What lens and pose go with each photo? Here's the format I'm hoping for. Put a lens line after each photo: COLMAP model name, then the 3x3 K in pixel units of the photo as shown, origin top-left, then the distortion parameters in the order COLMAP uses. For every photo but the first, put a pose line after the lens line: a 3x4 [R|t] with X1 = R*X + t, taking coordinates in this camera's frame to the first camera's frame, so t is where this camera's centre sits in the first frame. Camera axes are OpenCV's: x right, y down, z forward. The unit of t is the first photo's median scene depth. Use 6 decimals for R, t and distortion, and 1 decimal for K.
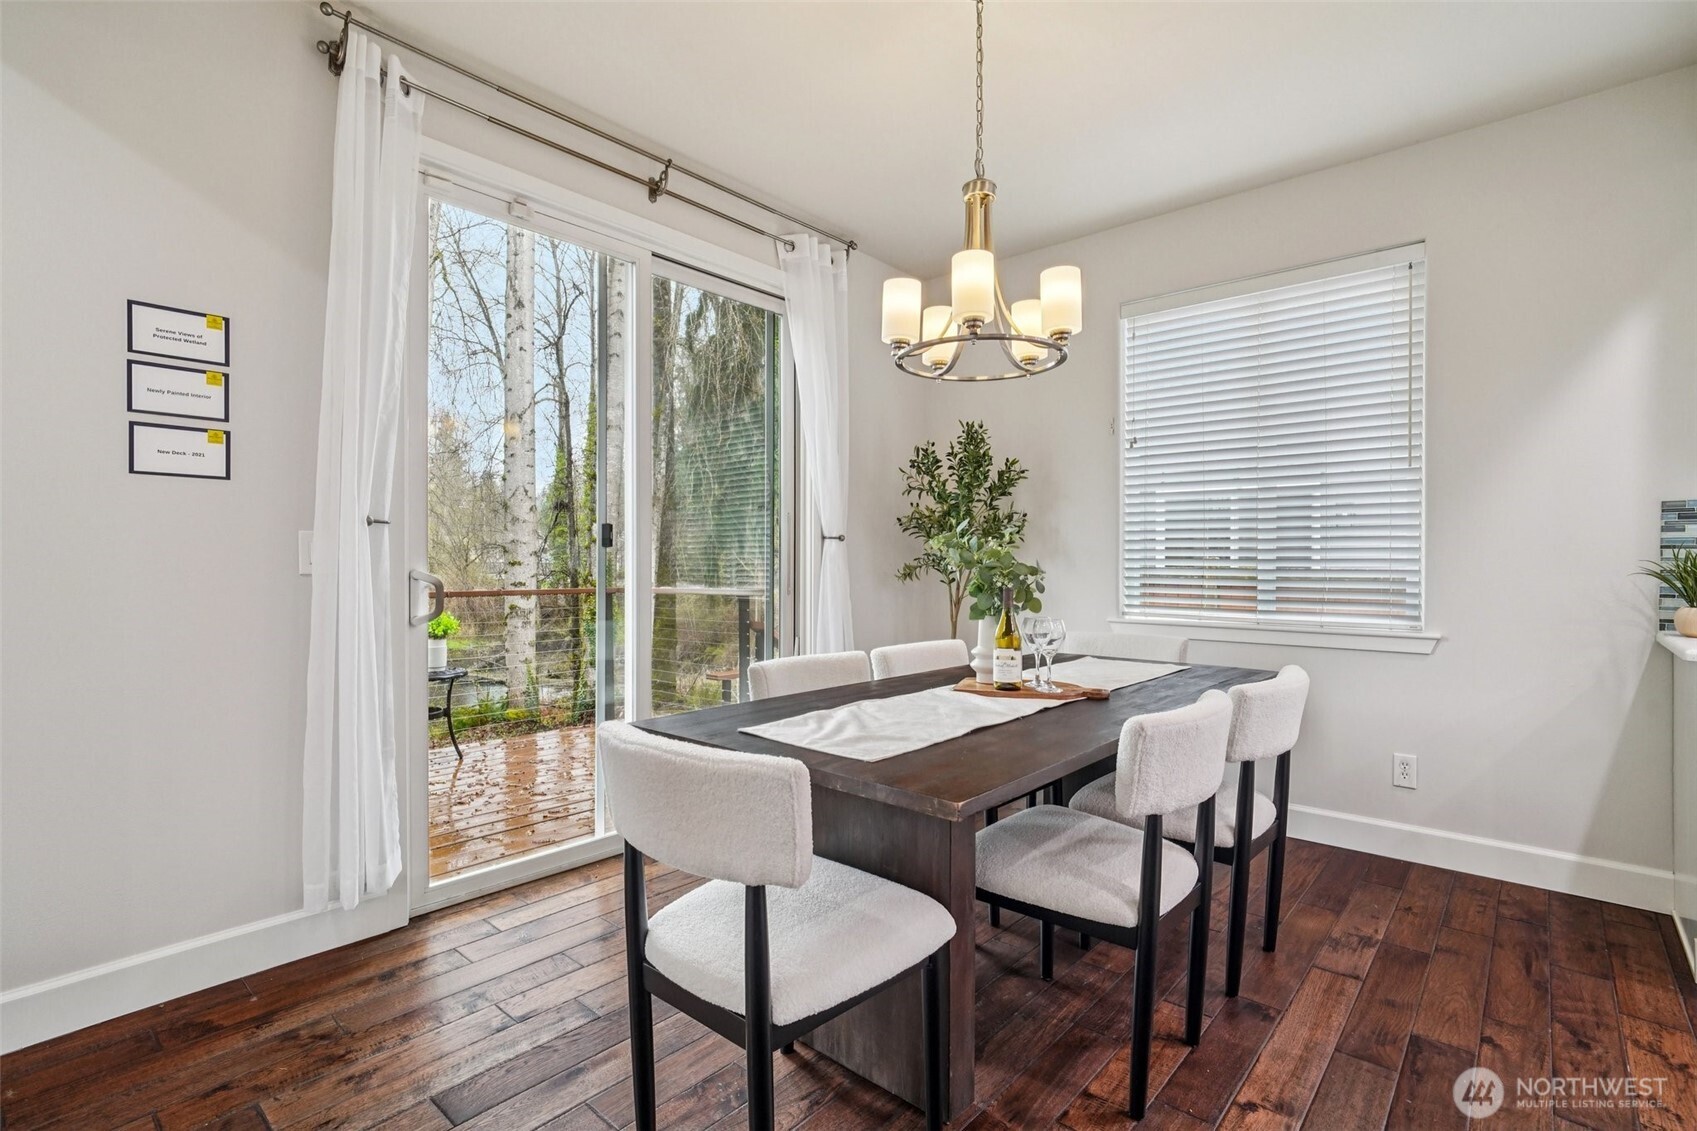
lens RADIAL K [[798.6, 0, 889.1], [0, 798.6, 568.2], [0, 0, 1]] dist [-0.011897, 0.006077]
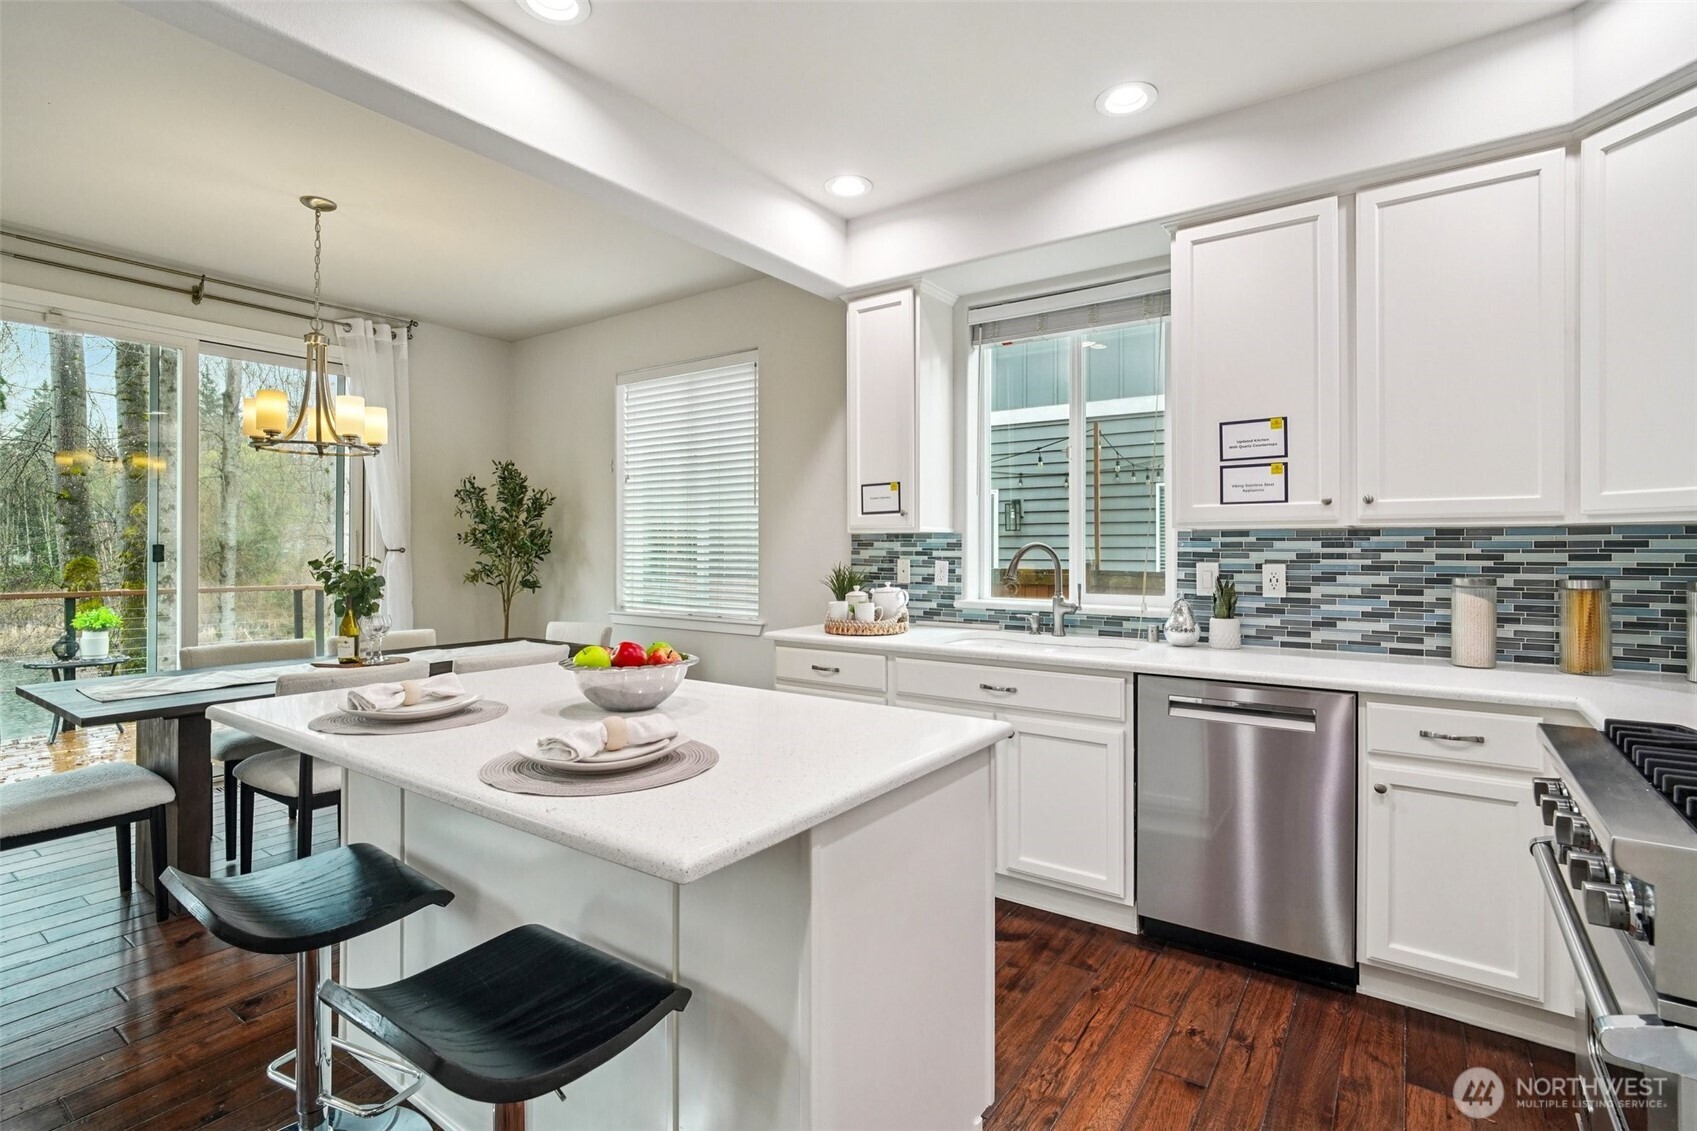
lens RADIAL K [[798.6, 0, 884.3], [0, 798.6, 546.0], [0, 0, 1]] dist [-0.011897, 0.006077]
pose [[0.995443, -0.000838, 0.095355, 0.593993], [0.001596, 0.999968, -0.007875, -0.032879], [-0.095345, 0.007991, 0.995412, -0.356993]]
